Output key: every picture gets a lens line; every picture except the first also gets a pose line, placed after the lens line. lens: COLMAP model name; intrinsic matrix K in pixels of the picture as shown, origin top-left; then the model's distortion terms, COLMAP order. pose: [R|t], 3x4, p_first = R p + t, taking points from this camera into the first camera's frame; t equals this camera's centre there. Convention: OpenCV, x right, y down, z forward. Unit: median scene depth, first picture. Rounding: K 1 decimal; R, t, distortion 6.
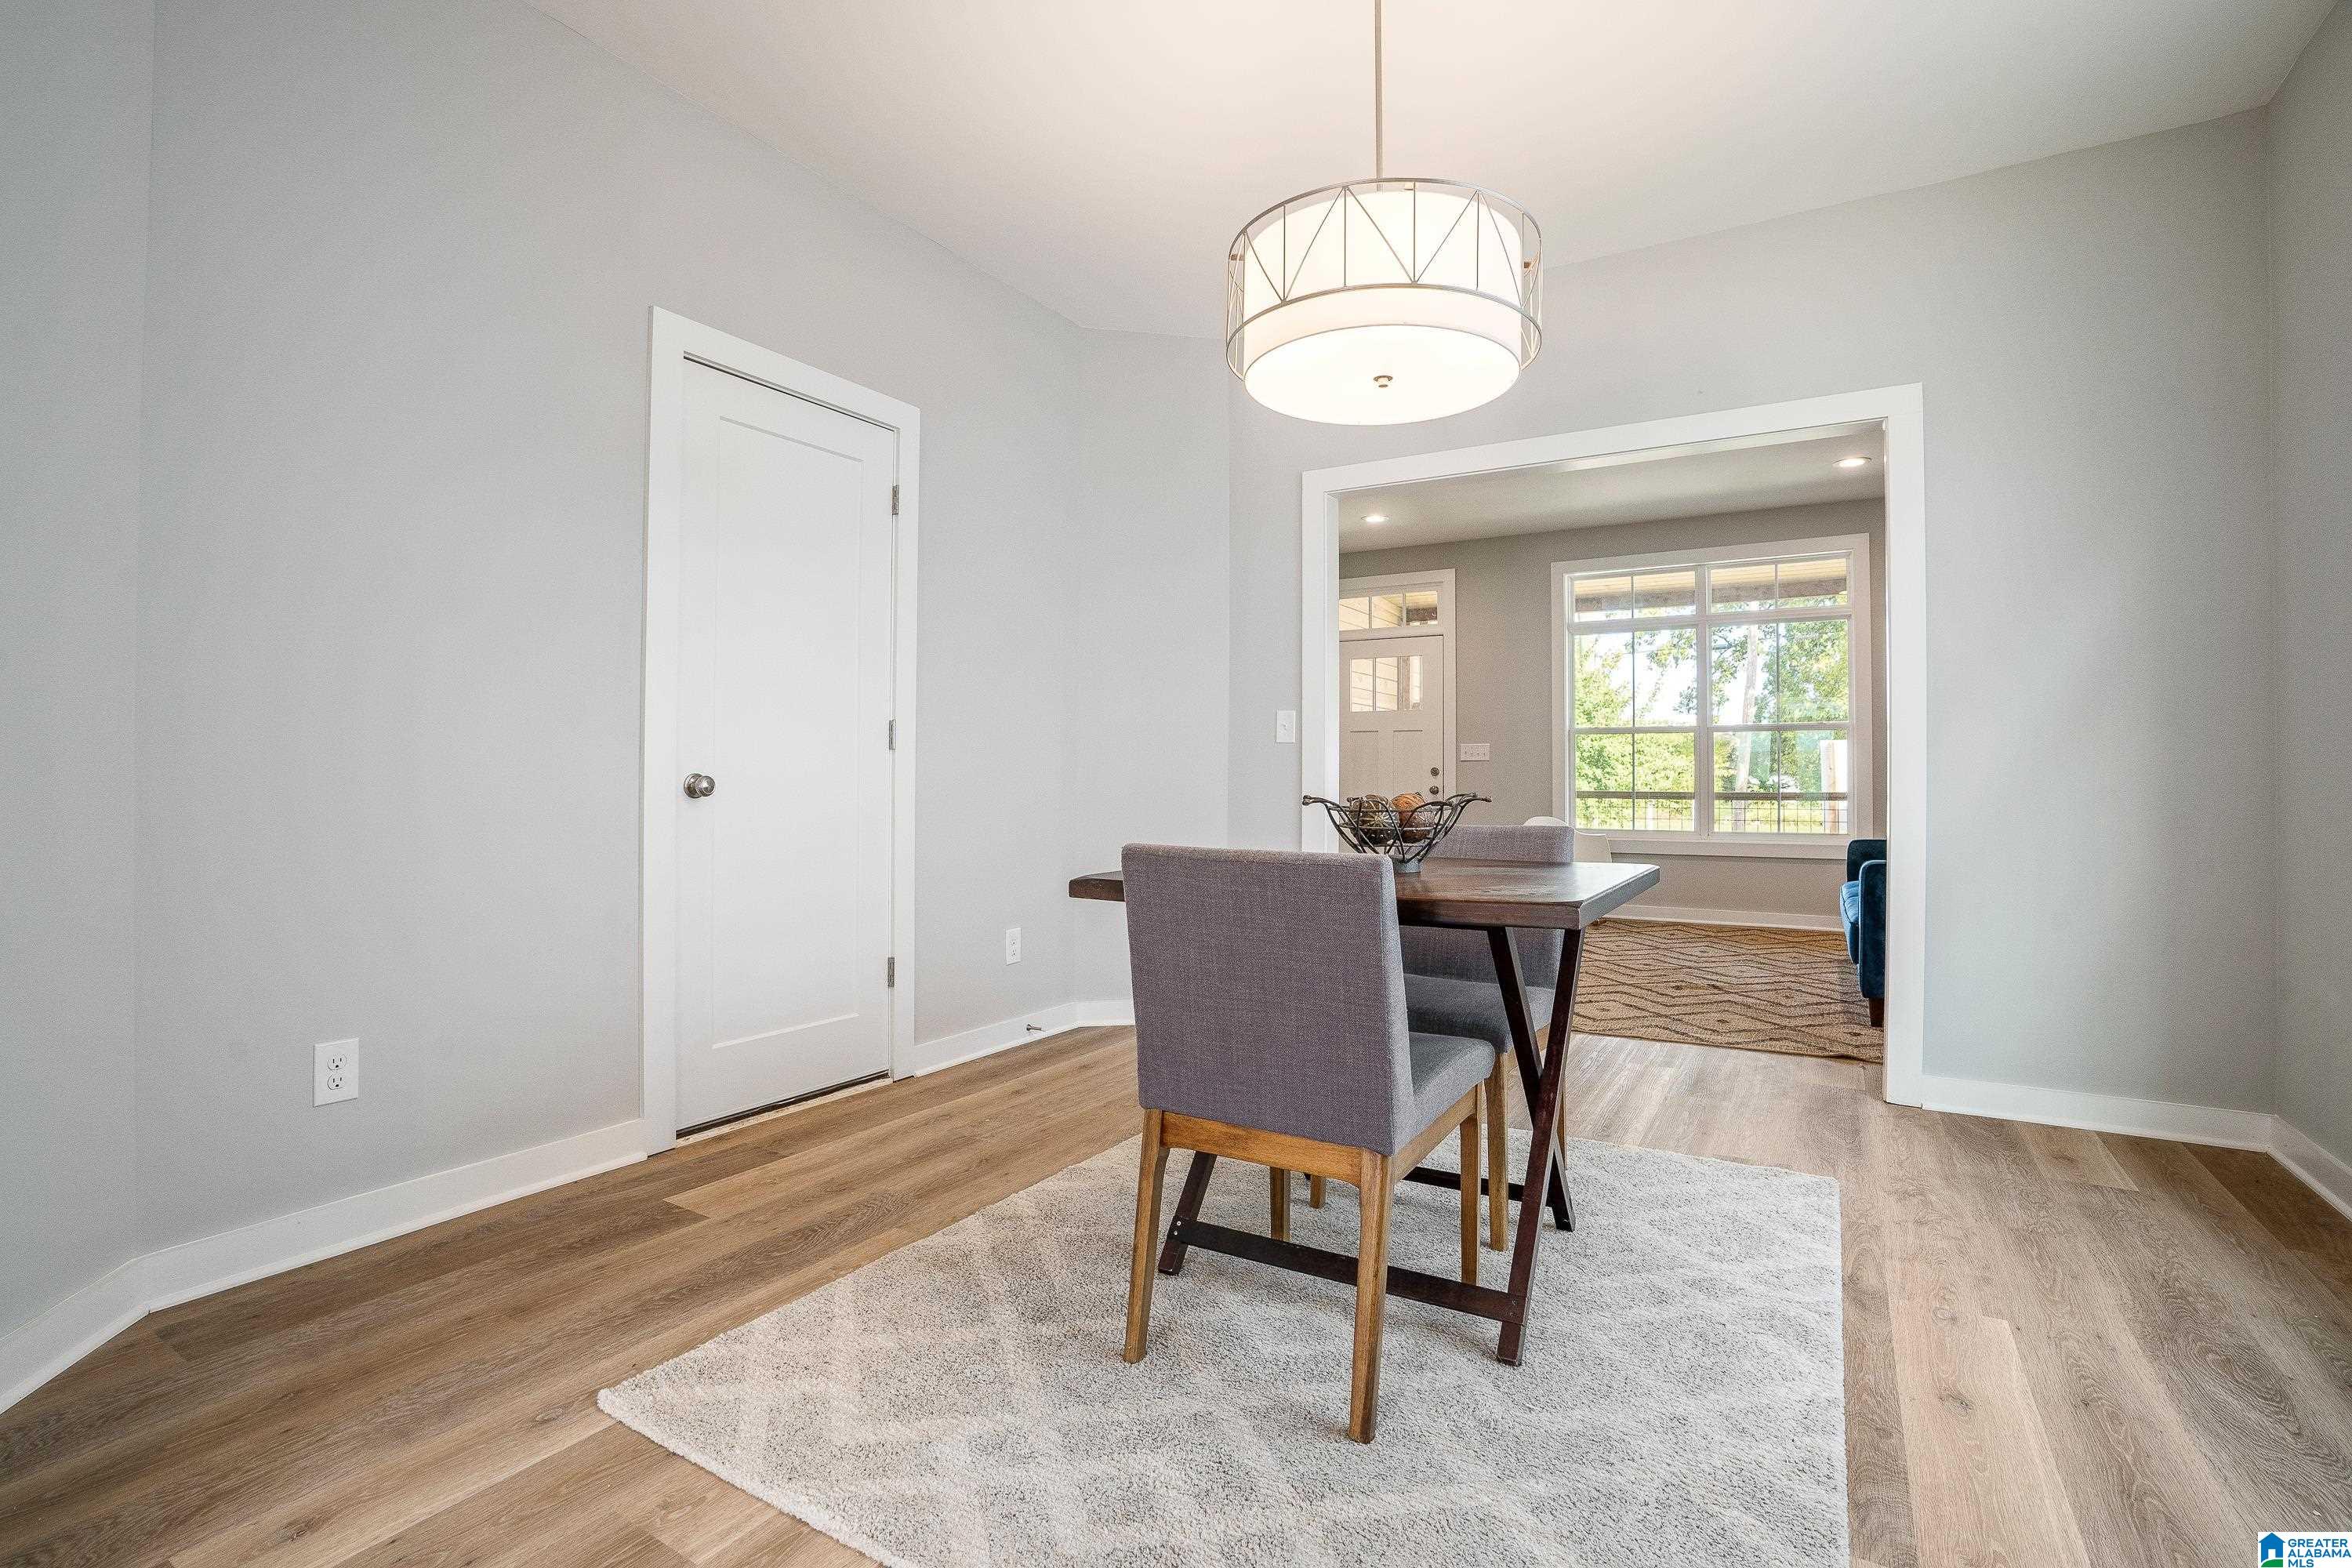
lens RADIAL K [[1149.9, 0, 1165.9], [0, 1149.9, 789.2], [0, 0, 1]] dist [-0.000194, -0.000196]
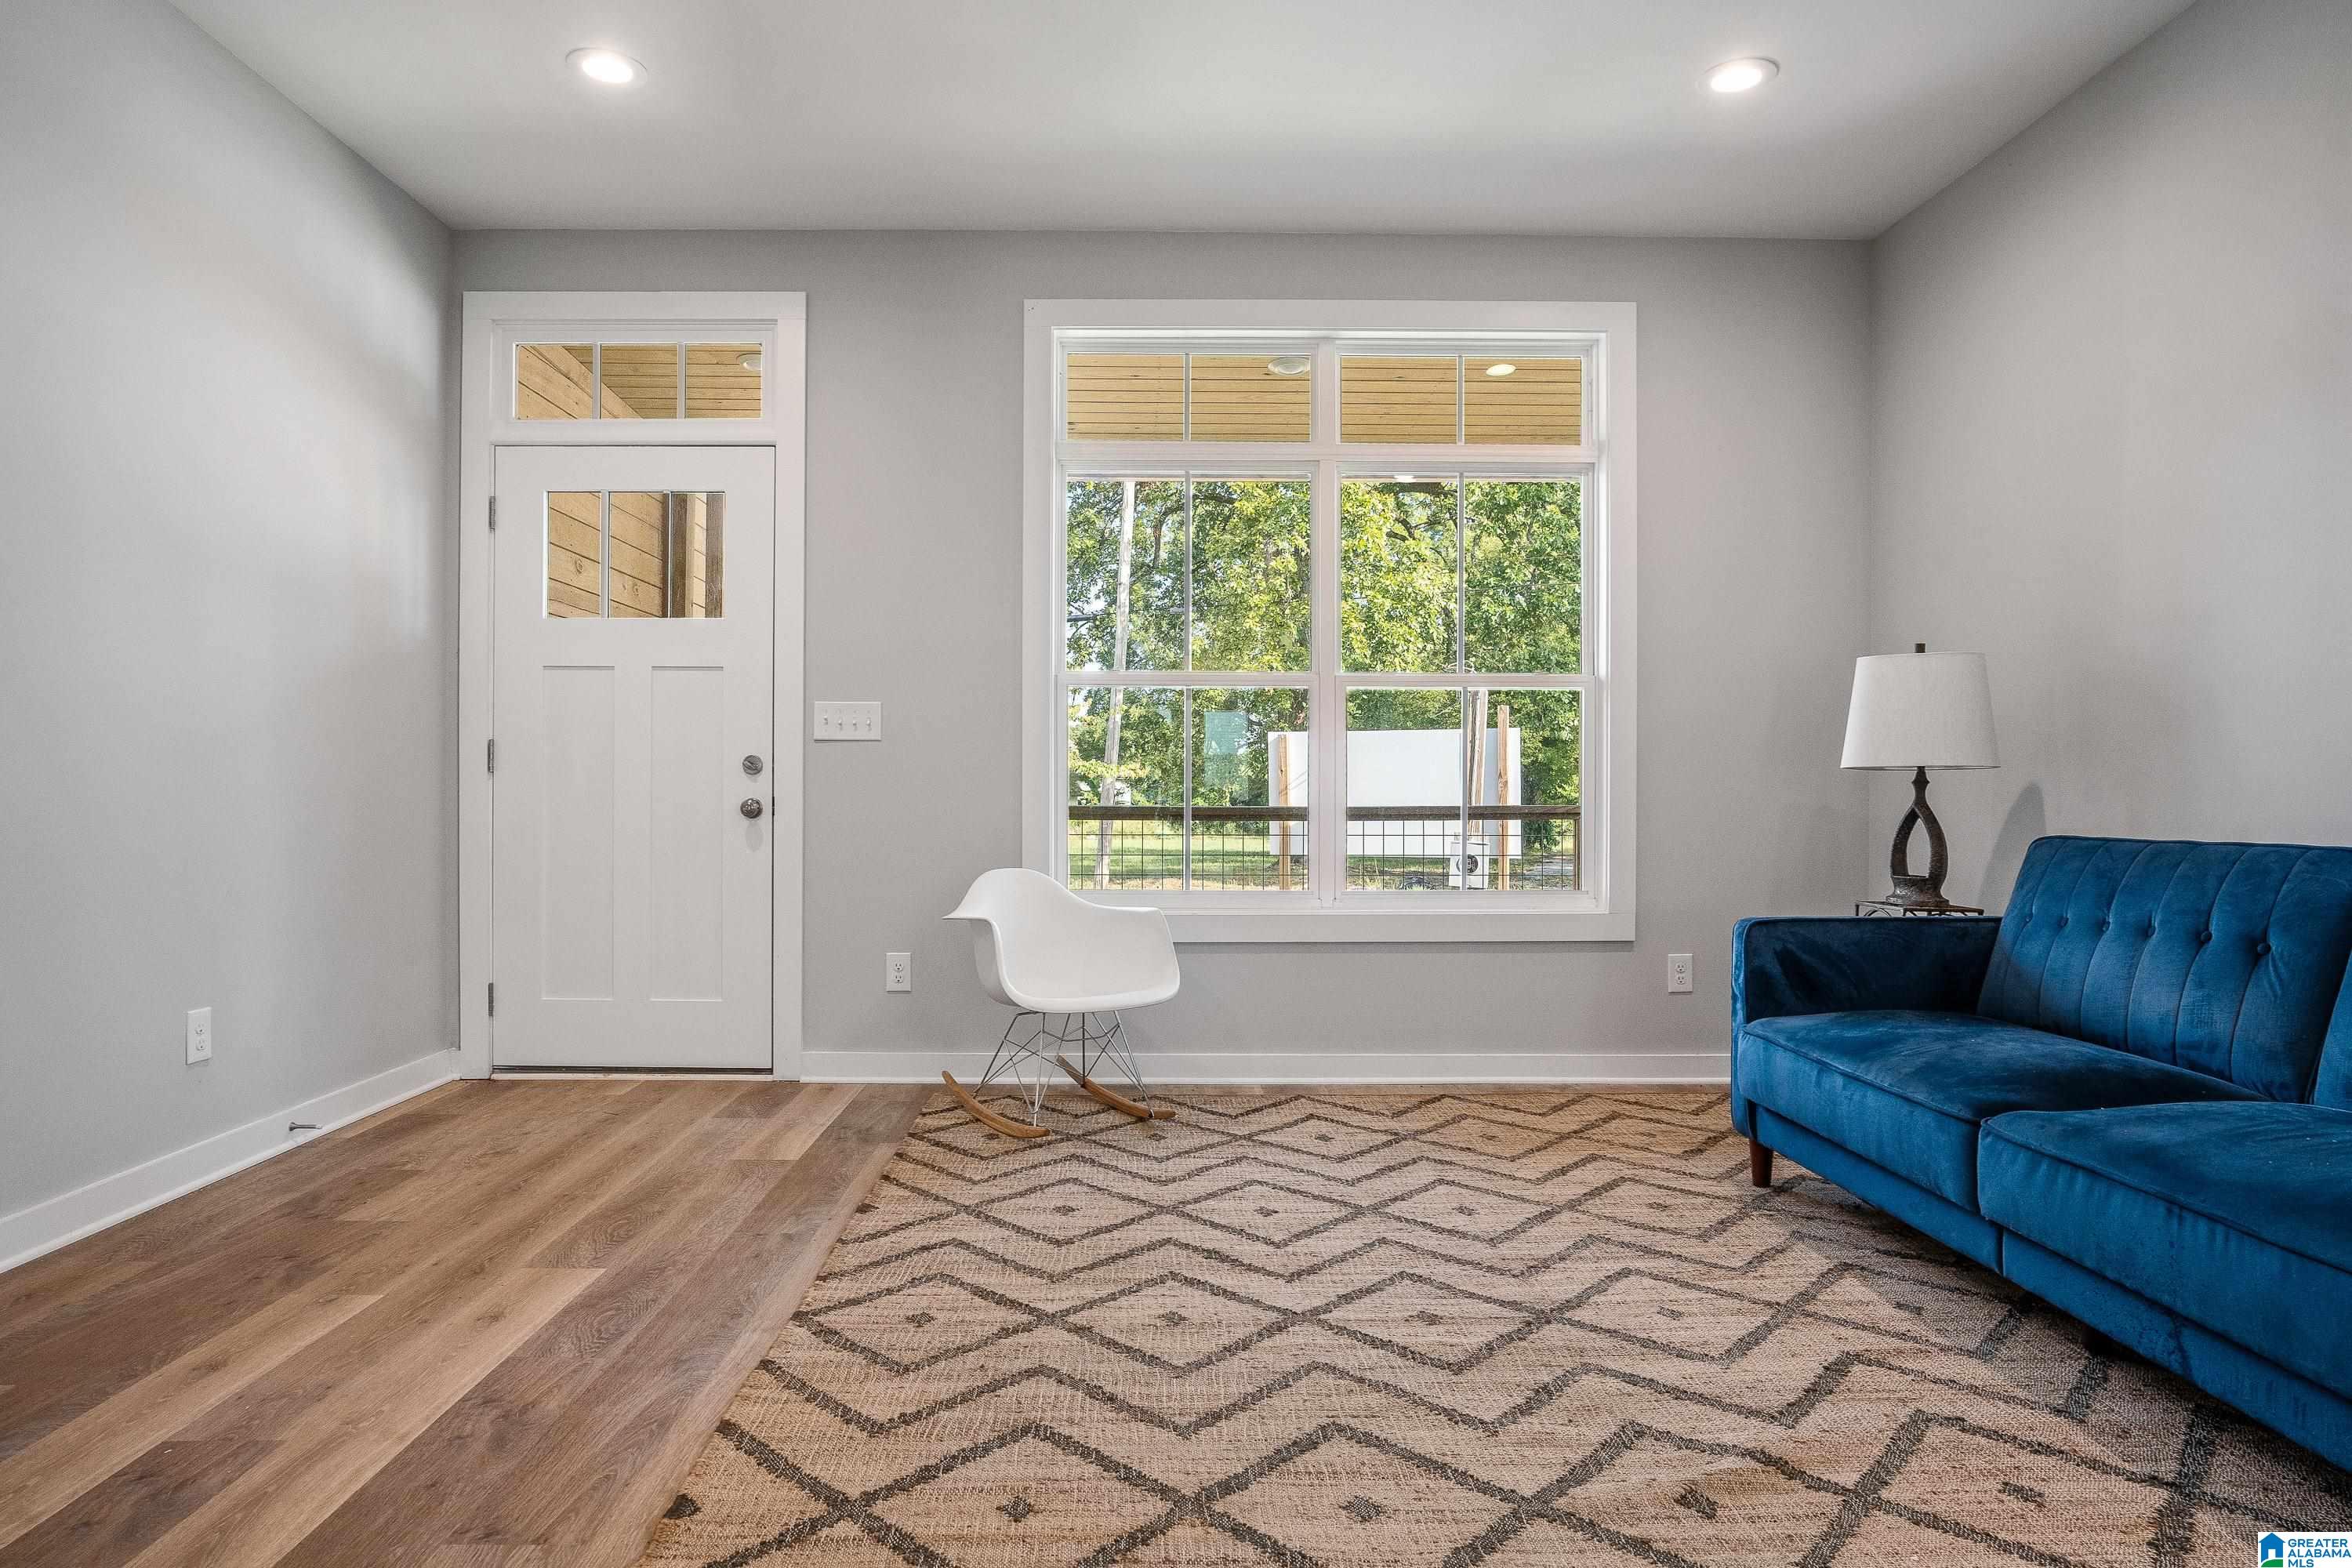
lens RADIAL K [[1382.5, 0, 1165.8], [0, 1382.5, 794.1], [0, 0, 1]] dist [-0.060284, 0.052969]
pose [[0.844760, 0.004694, 0.535124, 0.092922], [-0.002283, 0.999984, -0.005168, -0.002235], [-0.535140, 0.003145, 0.844758, 0.497832]]
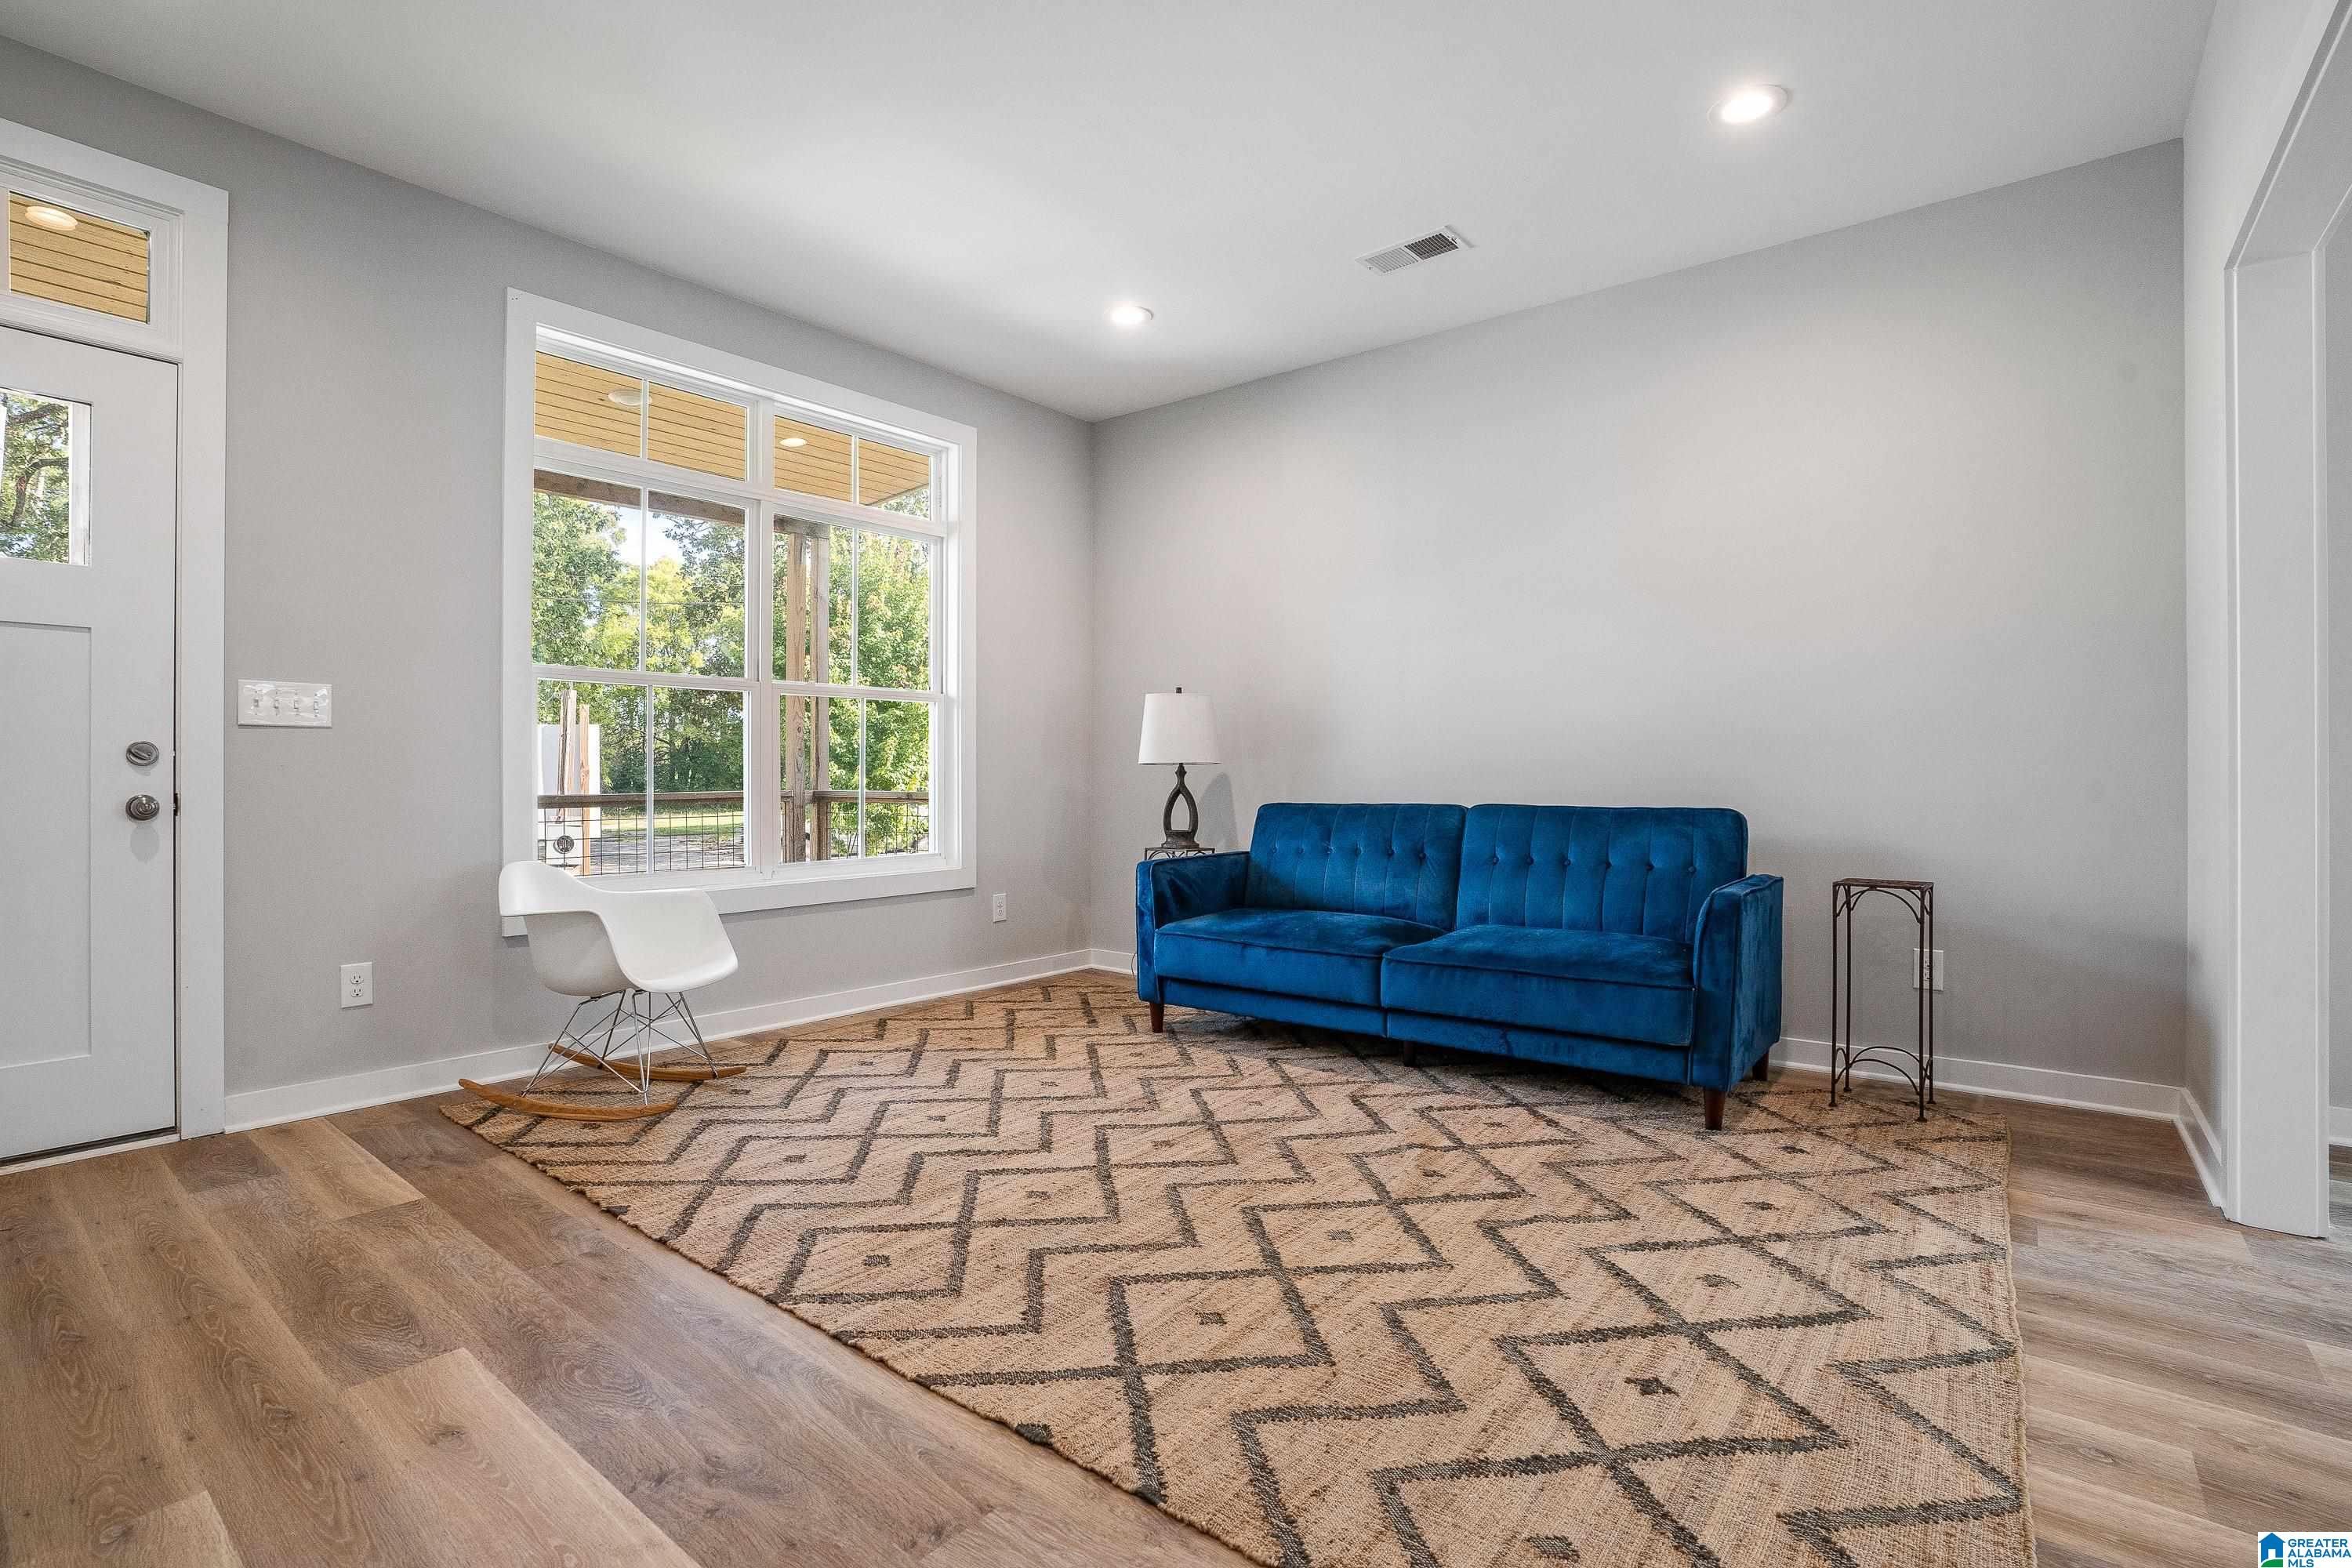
lens RADIAL K [[1099.0, 0, 1176.0], [0, 1099.0, 784.0], [0, 0, 1]] dist [-0.076420, 0.027167]
pose [[0.119113, -0.002309, 0.992878, -0.036340], [0.009943, 0.999950, 0.001133, -0.003591], [-0.992831, 0.009737, 0.119130, 0.669494]]
